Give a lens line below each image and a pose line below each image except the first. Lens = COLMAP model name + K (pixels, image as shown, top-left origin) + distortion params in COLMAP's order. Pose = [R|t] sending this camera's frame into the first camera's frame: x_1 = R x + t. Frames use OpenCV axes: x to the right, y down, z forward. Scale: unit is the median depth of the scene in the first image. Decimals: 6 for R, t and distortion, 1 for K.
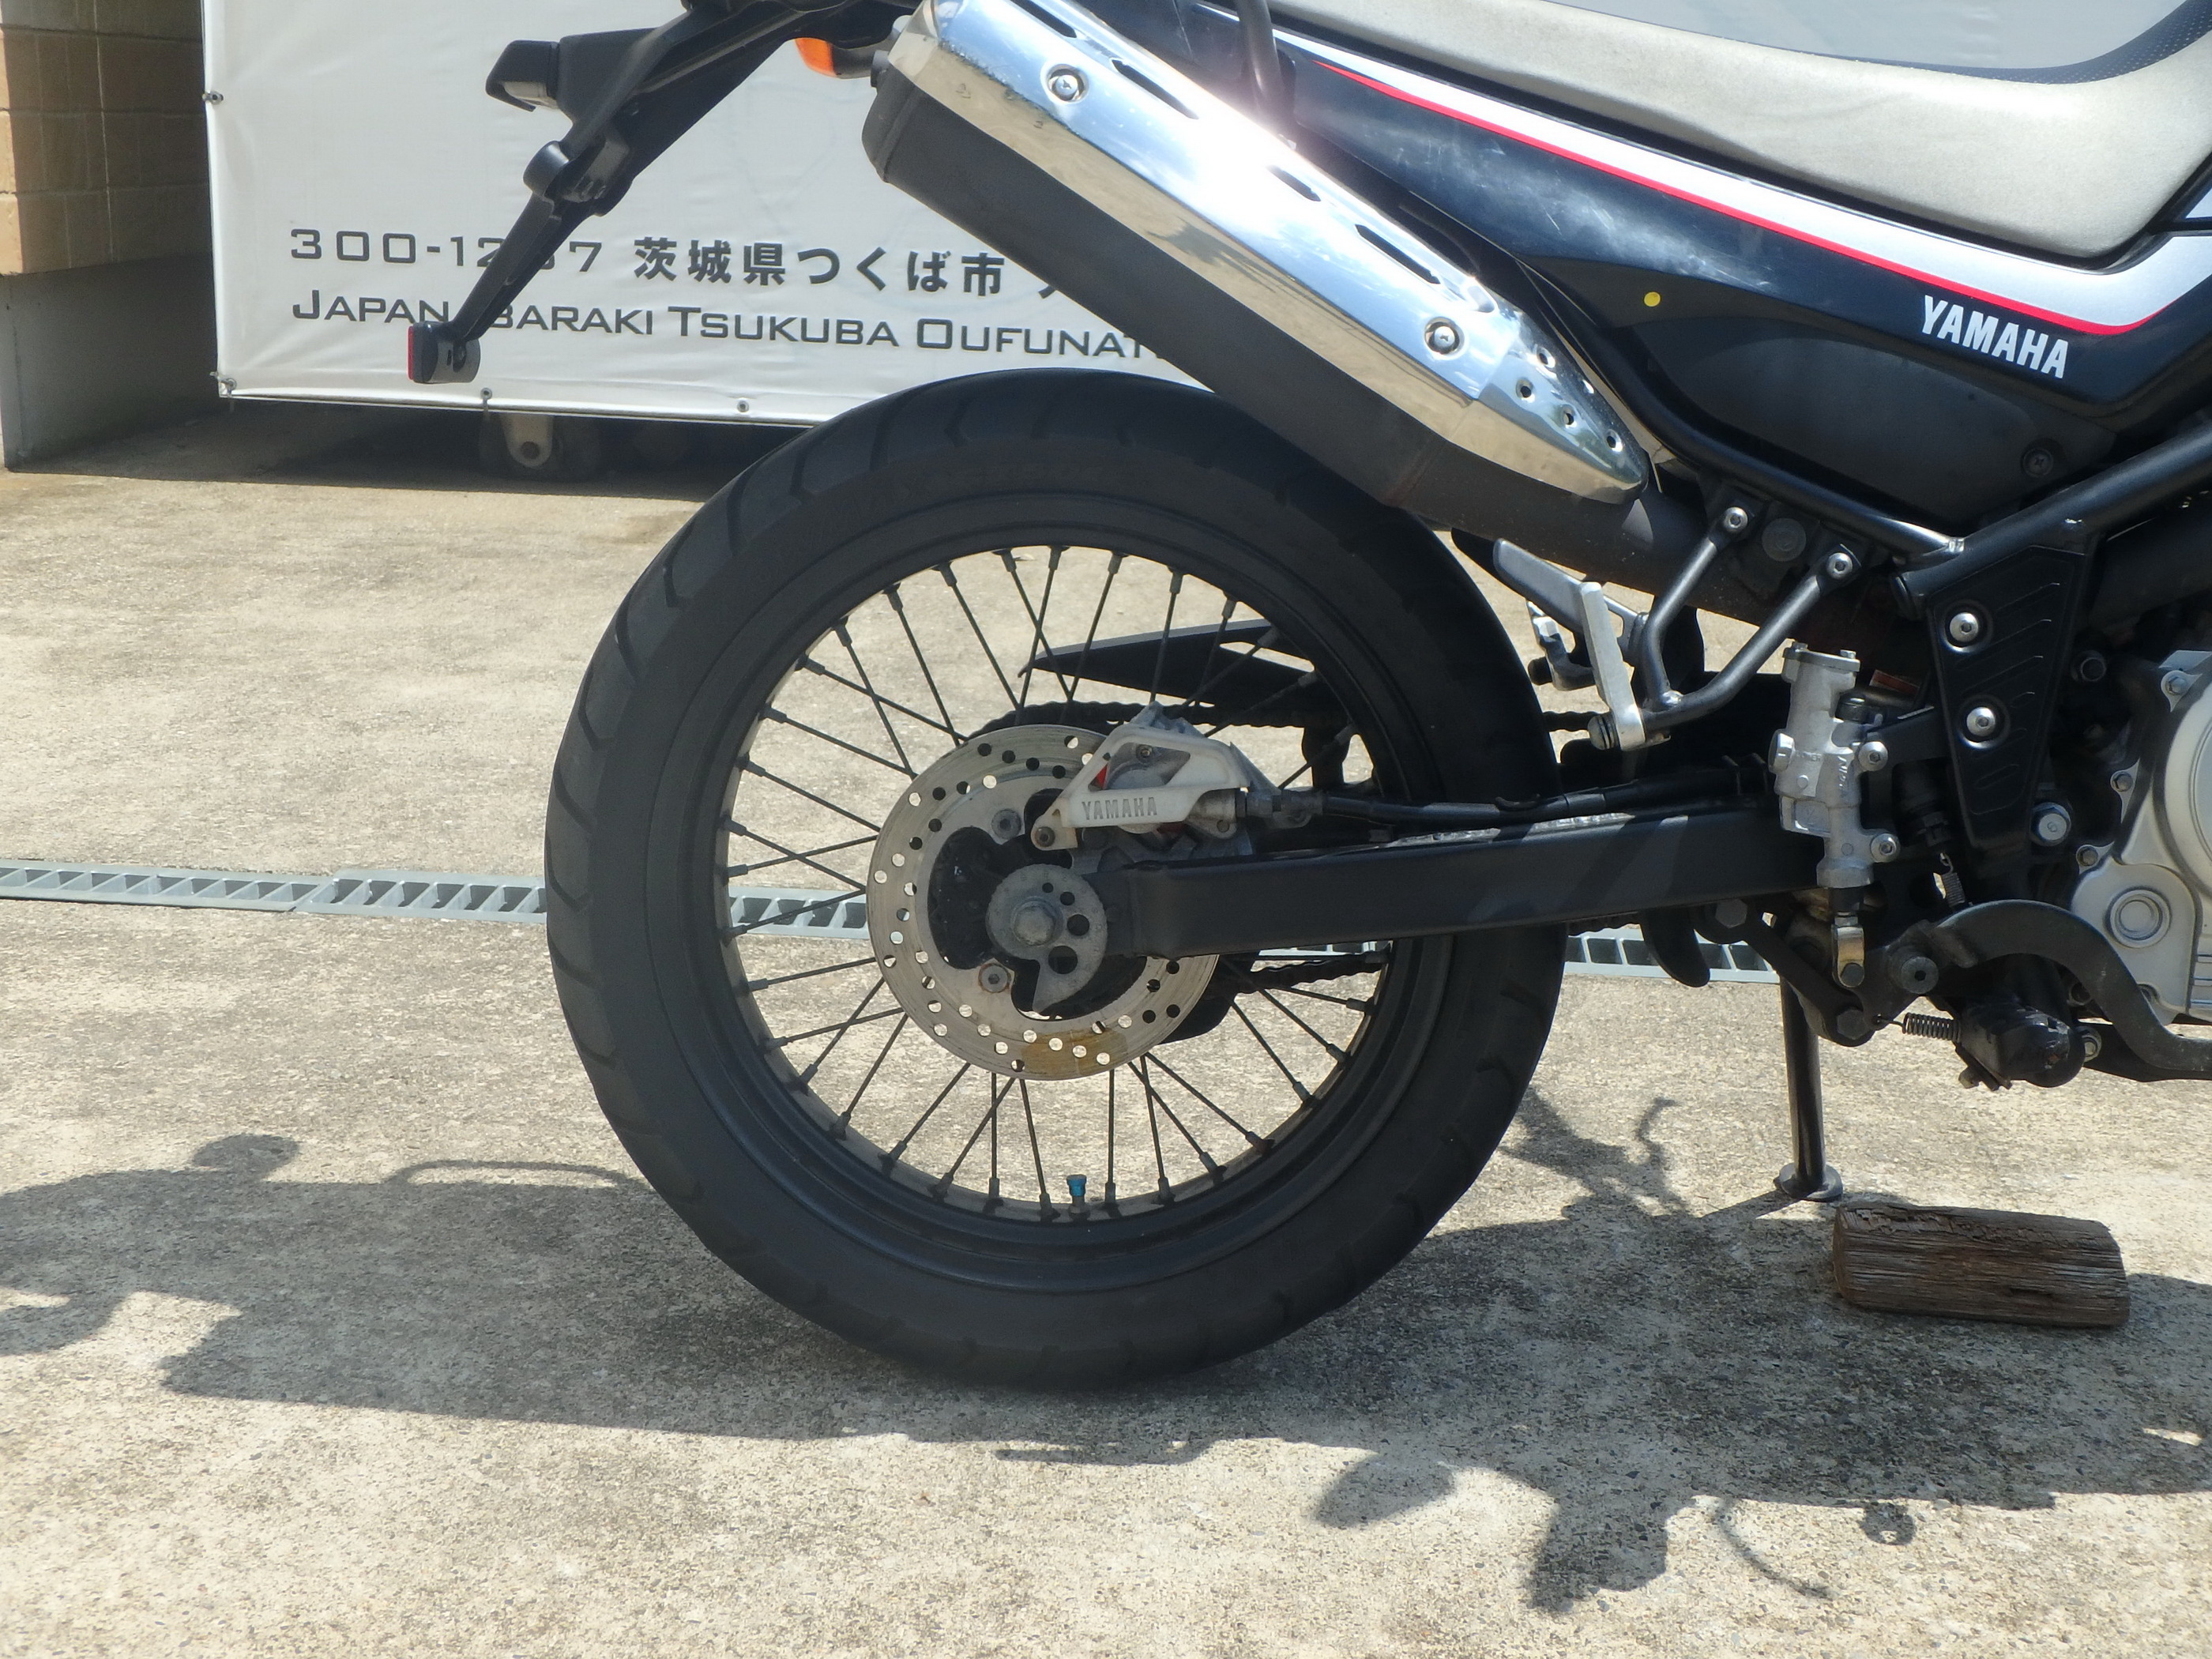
lens RADIAL K [[2622.2, 0, 1121.3], [0, 2622.2, 831.8], [0, 0, 1]] dist [-0.006896, 0.036438]
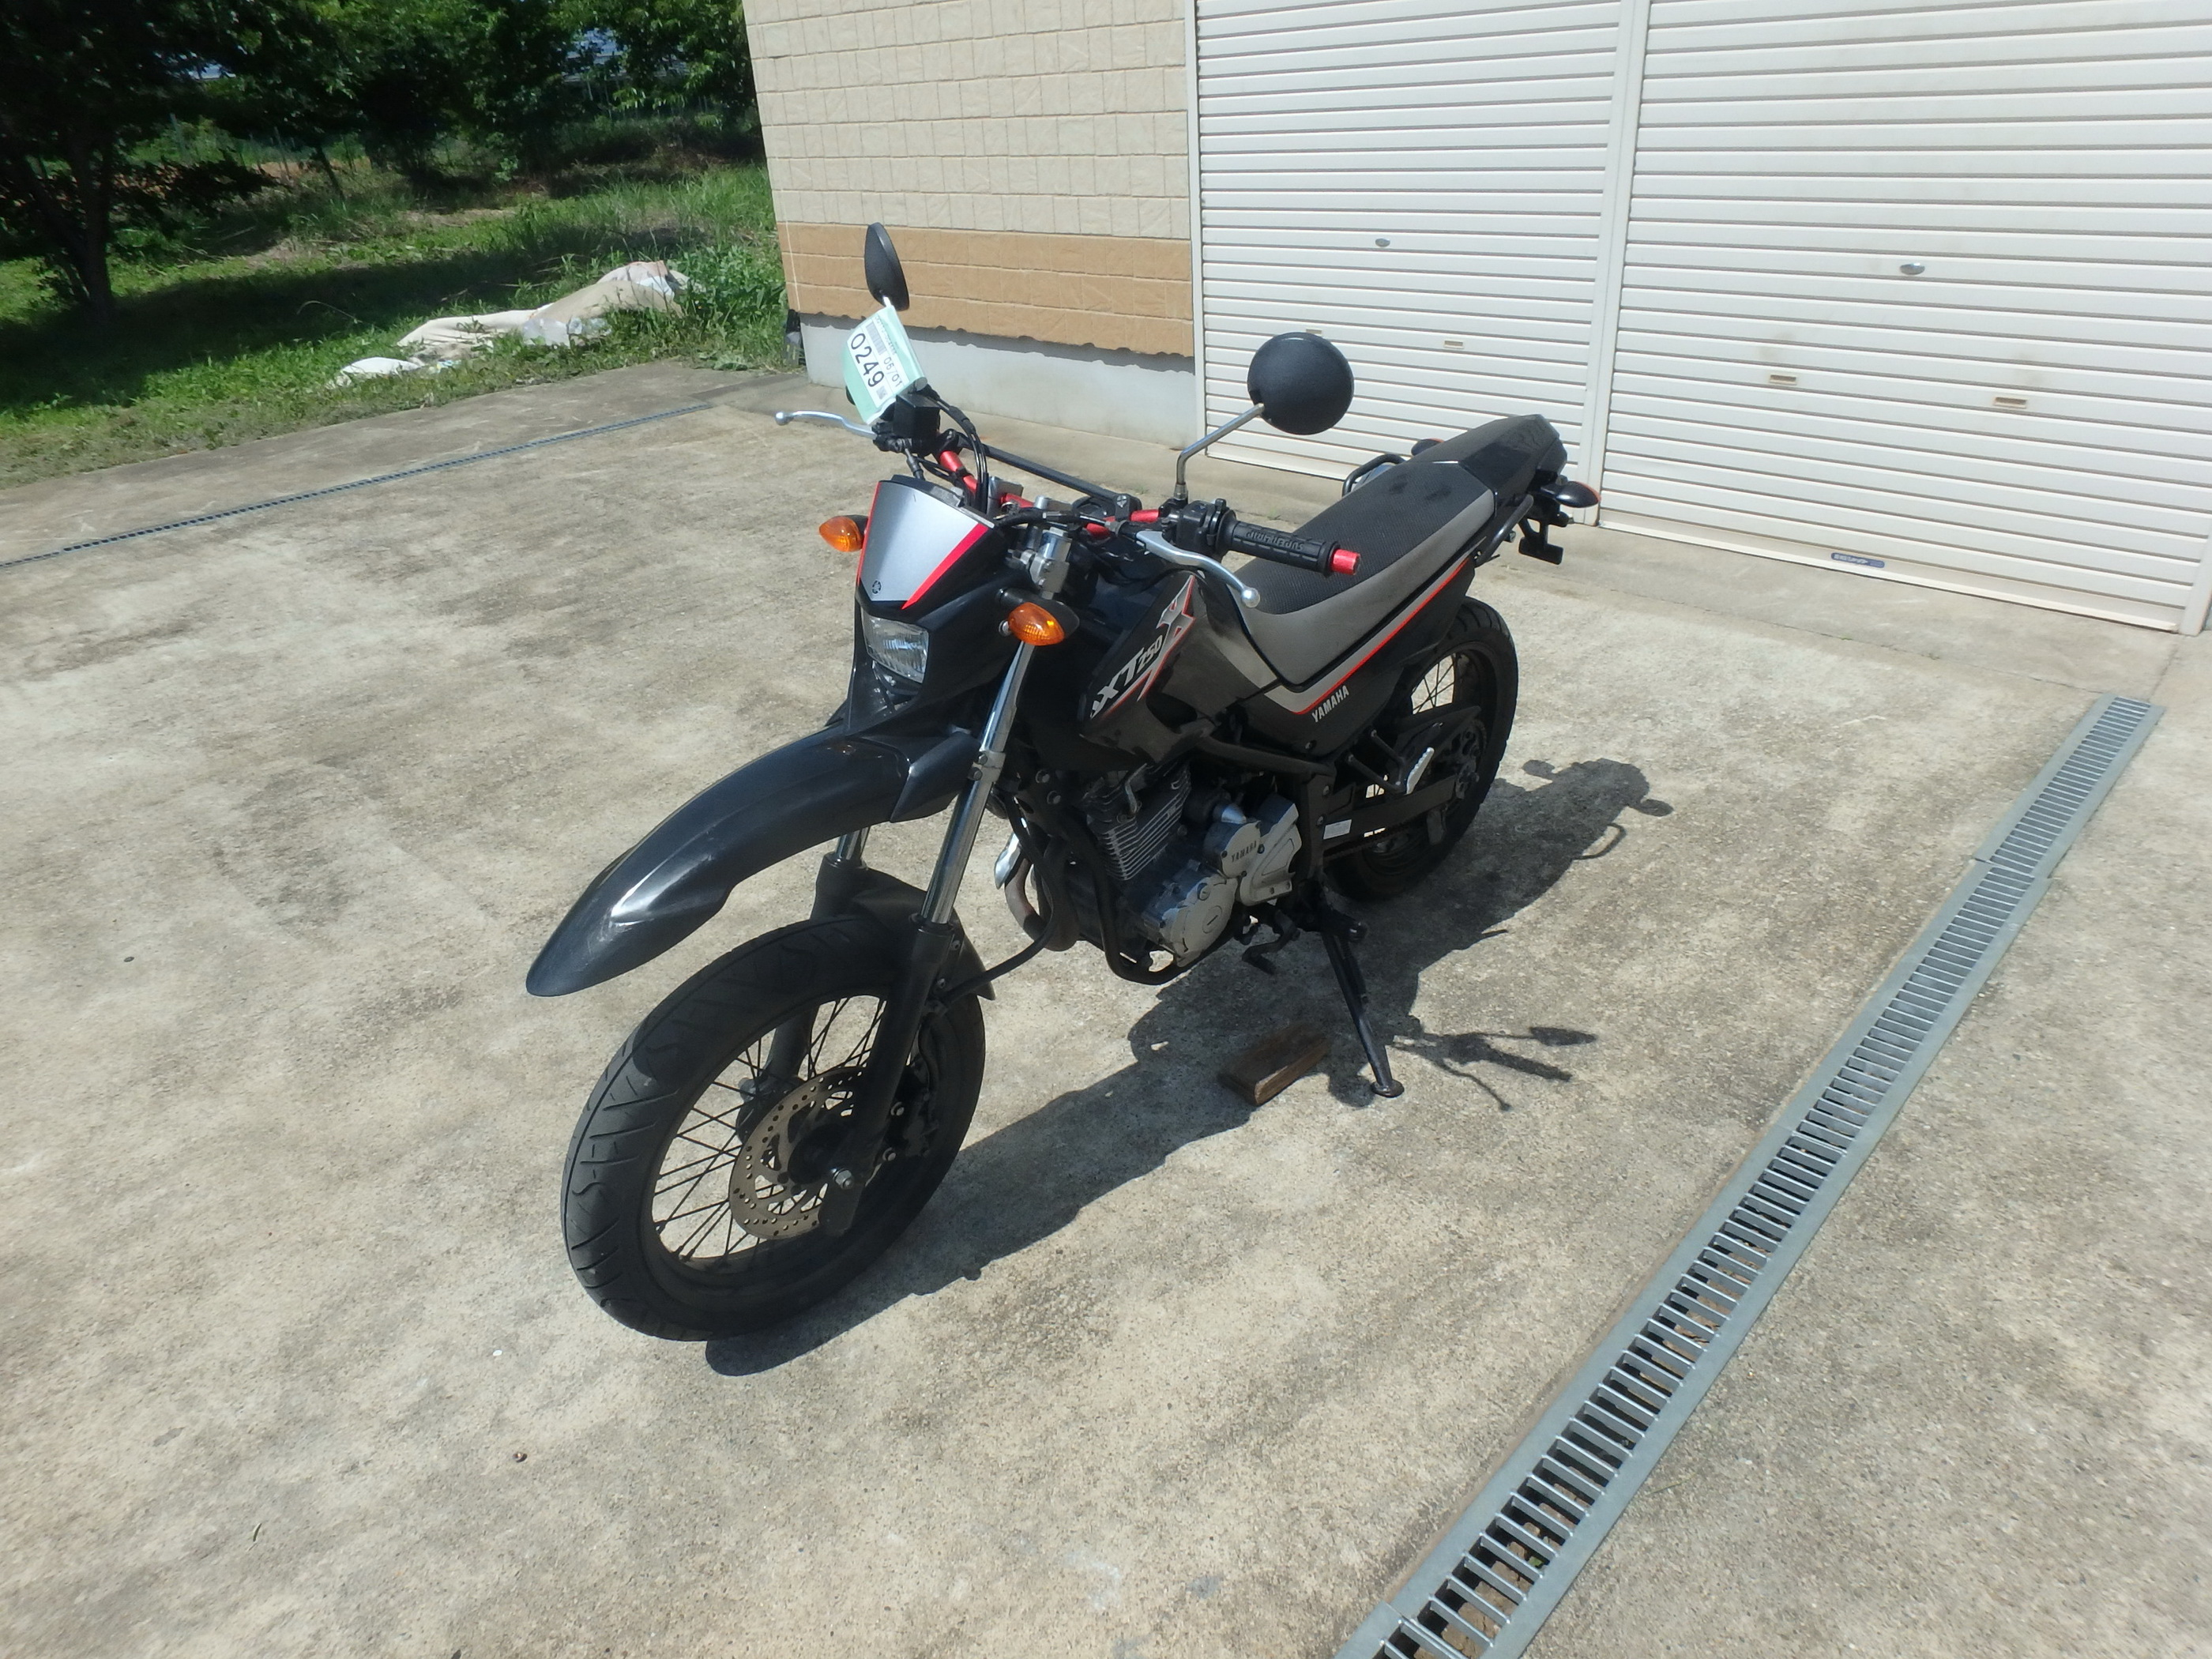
lens RADIAL K [[1349.1, 0, 1128.3], [0, 1349.1, 822.8], [0, 0, 1]] dist [-0.022997, -0.002925]
pose [[-0.655713, 0.365771, -0.660494, 1.436422], [-0.157146, 0.789538, 0.593241, -0.905166], [0.738476, 0.492790, -0.460231, 1.691496]]
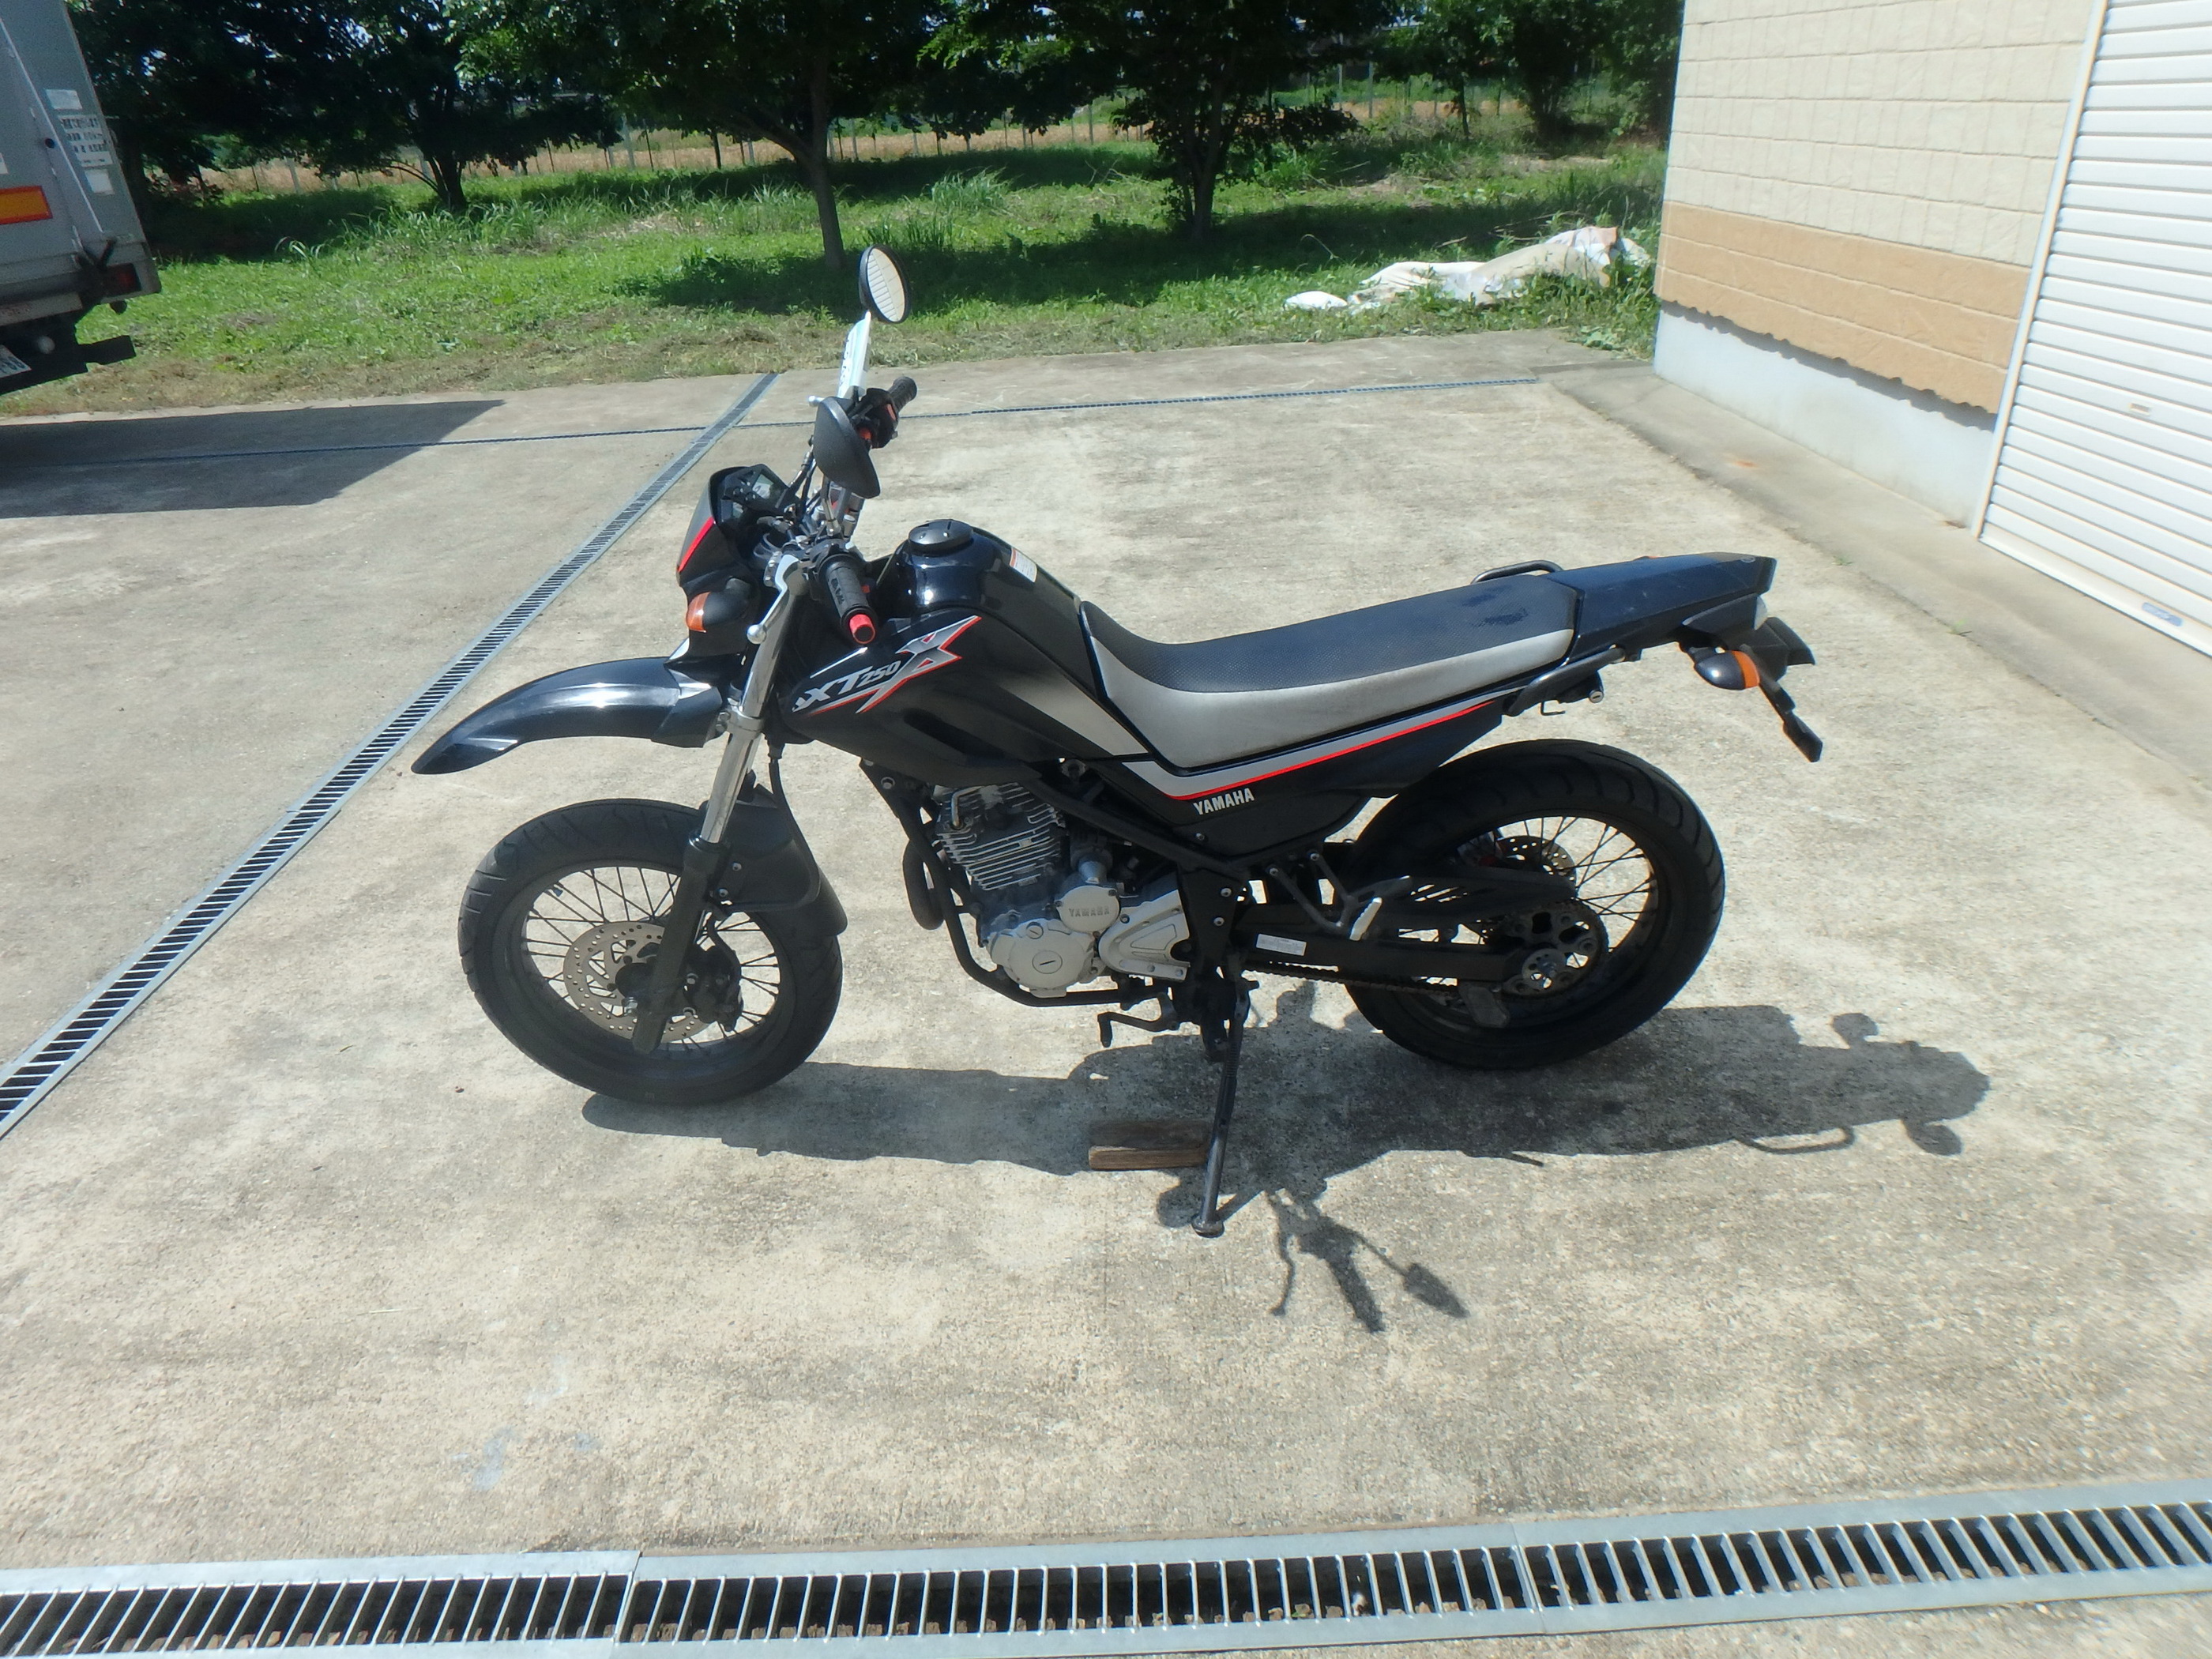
lens RADIAL K [[1349.8, 0, 1078.8], [0, 1349.8, 820.8], [0, 0, 1]] dist [-0.021760, 0.001303]
pose [[-0.997224, 0.049086, -0.055997, 0.542979], [-0.001479, 0.738785, 0.673940, -1.055099], [0.074451, 0.672152, -0.736661, 2.086308]]
